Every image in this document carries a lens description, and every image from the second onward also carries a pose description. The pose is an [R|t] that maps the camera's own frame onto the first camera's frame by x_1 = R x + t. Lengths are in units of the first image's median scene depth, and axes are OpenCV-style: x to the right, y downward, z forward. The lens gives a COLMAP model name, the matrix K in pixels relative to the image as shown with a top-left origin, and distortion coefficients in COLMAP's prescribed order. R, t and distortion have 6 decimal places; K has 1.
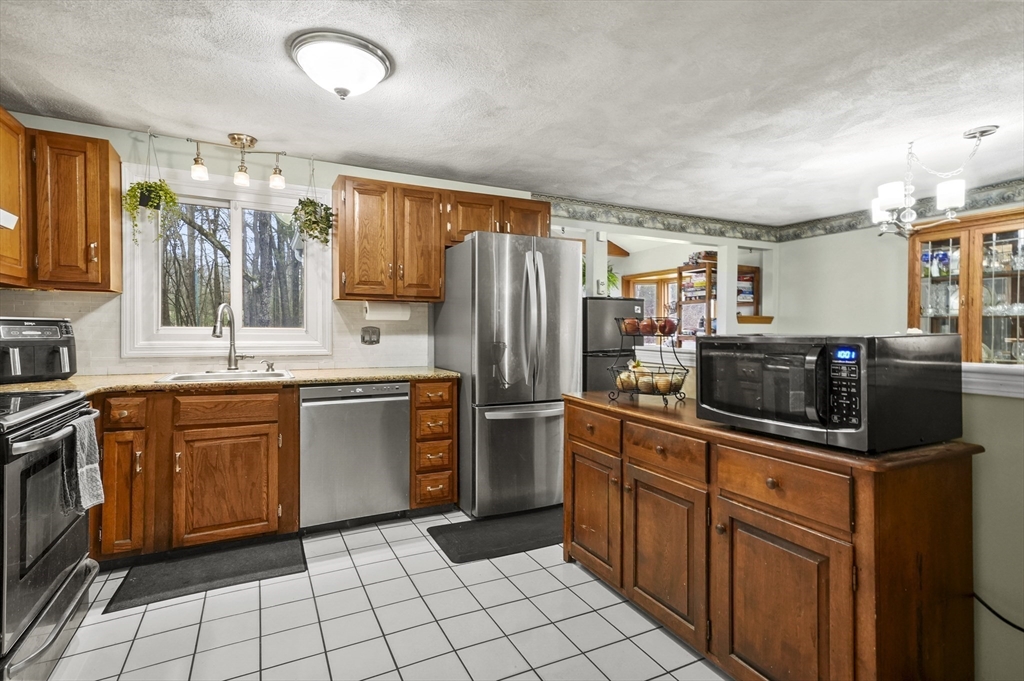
lens RADIAL K [[499.3, 0, 512.0], [0, 499.3, 340.5], [0, 0, 1]] dist [0.000319, -0.000007]
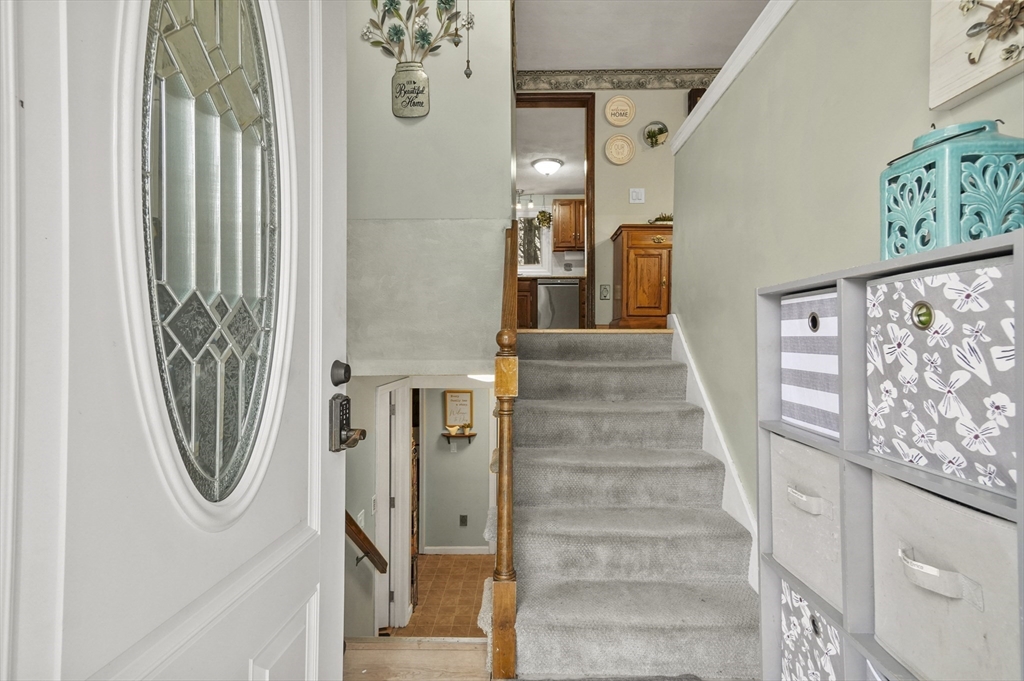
lens RADIAL K [[499.3, 0, 512.0], [0, 499.3, 340.5], [0, 0, 1]] dist [0.000319, -0.000007]
pose [[0.877483, -0.004794, -0.479583, 0.649907], [-0.003961, 0.999844, -0.017241, 0.406924], [0.479591, 0.017028, 0.877327, -1.242712]]
